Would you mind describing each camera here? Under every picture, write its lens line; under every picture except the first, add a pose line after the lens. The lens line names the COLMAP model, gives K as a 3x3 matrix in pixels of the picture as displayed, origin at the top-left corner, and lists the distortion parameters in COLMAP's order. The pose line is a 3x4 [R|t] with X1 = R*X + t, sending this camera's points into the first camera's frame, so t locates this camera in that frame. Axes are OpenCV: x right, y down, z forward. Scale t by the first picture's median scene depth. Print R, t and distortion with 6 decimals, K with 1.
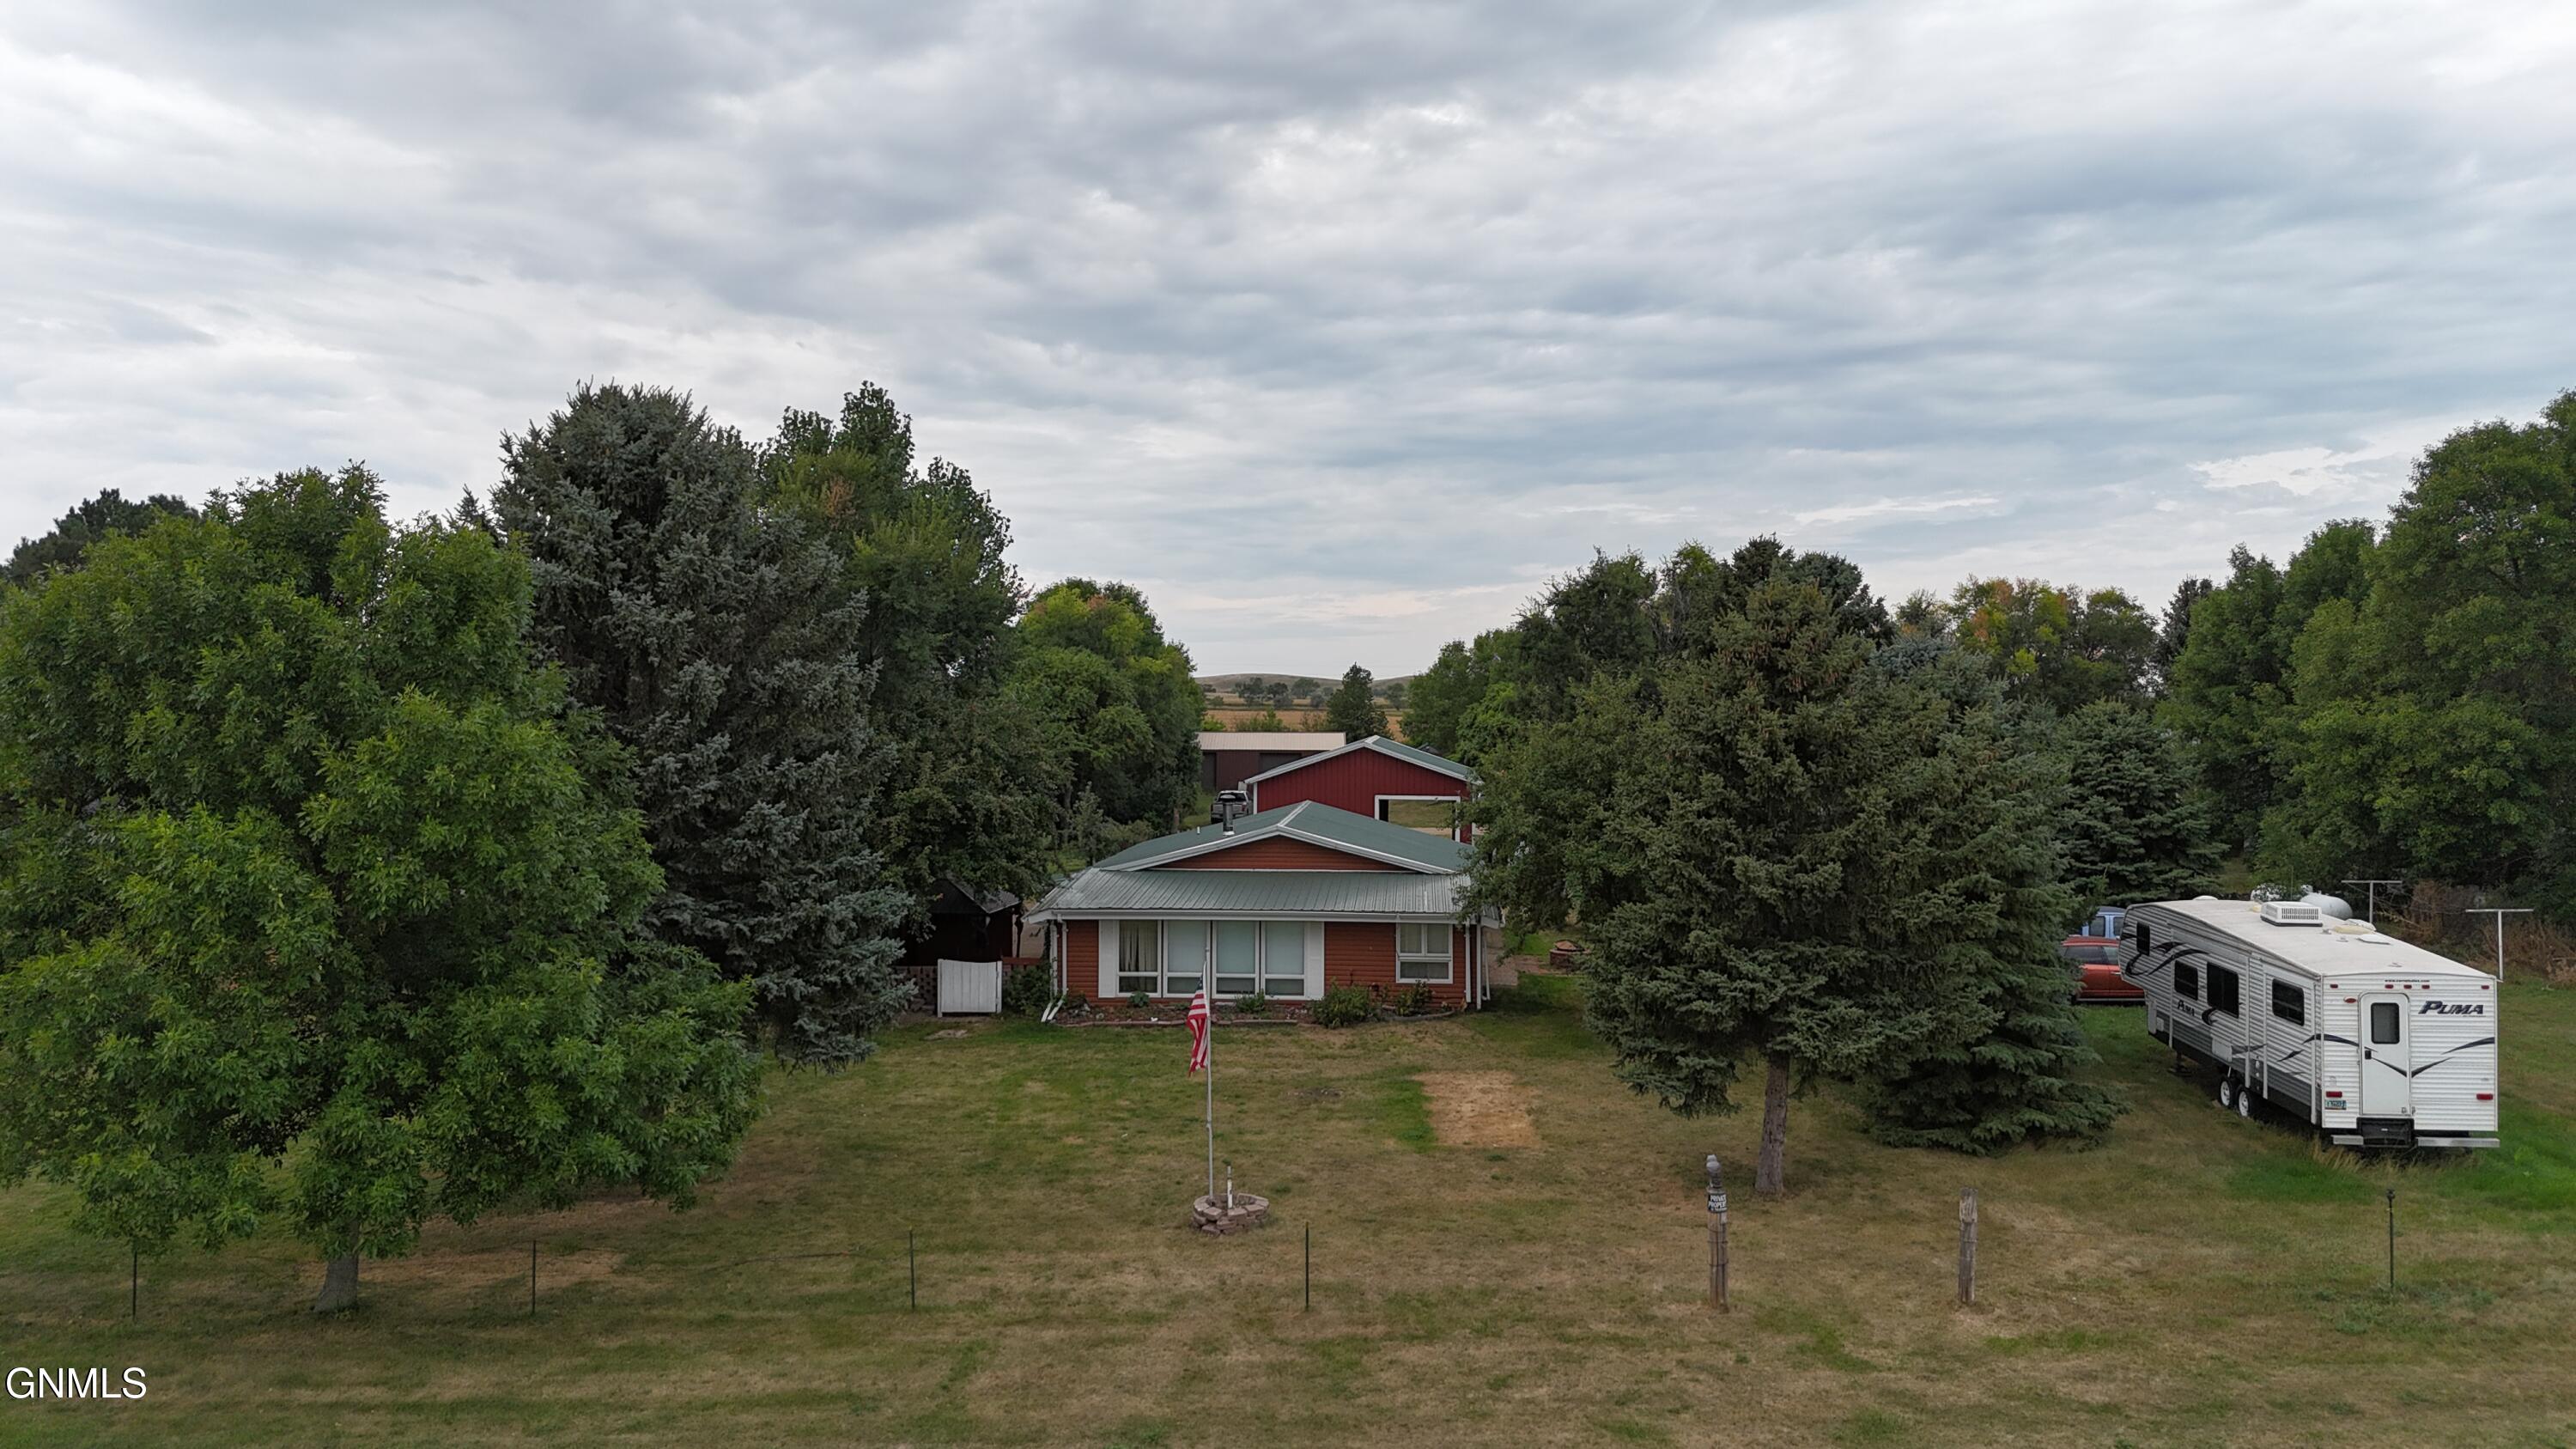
lens RADIAL K [[1896.2, 0, 1294.1], [0, 1896.2, 720.2], [0, 0, 1]] dist [0.067895, -0.066255]
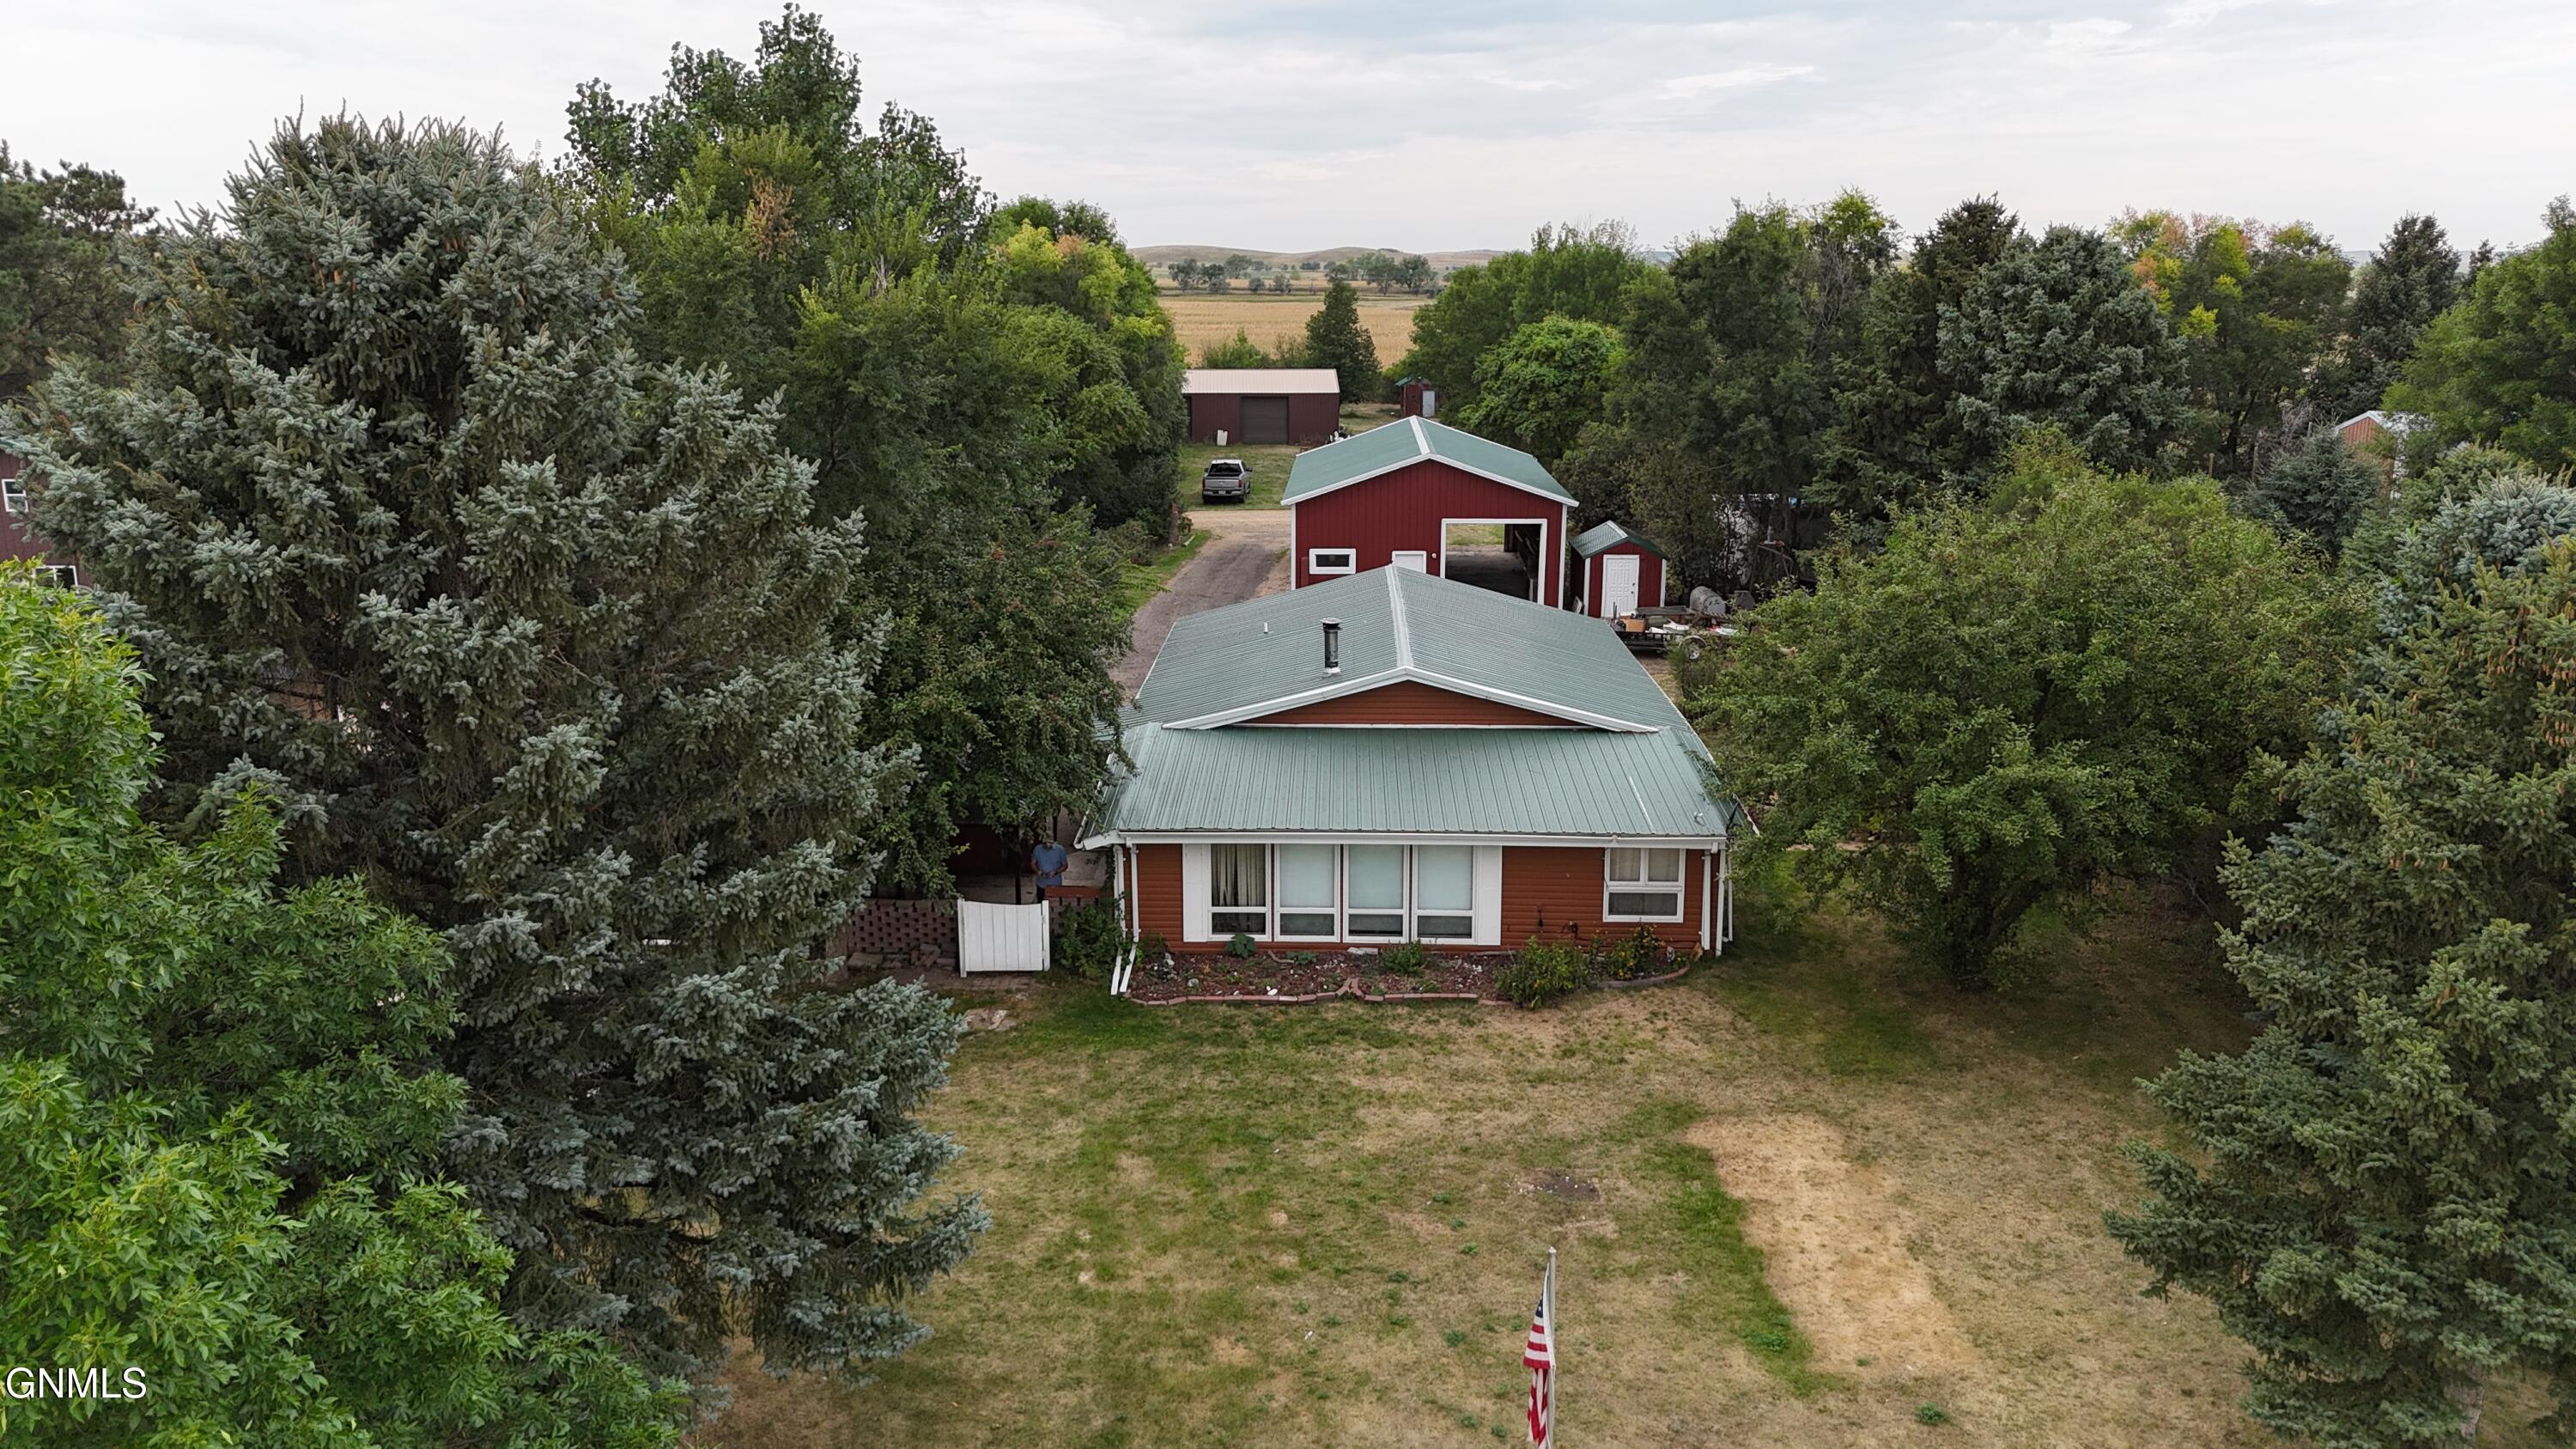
lens RADIAL K [[1896.2, 0, 1289.4], [0, 1896.2, 717.2], [0, 0, 1]] dist [0.067895, -0.066255]
pose [[0.999310, -0.012601, 0.034951, -0.122317], [0.004643, 0.975708, 0.219025, -0.130145], [-0.036862, -0.218711, 0.975093, 0.450542]]
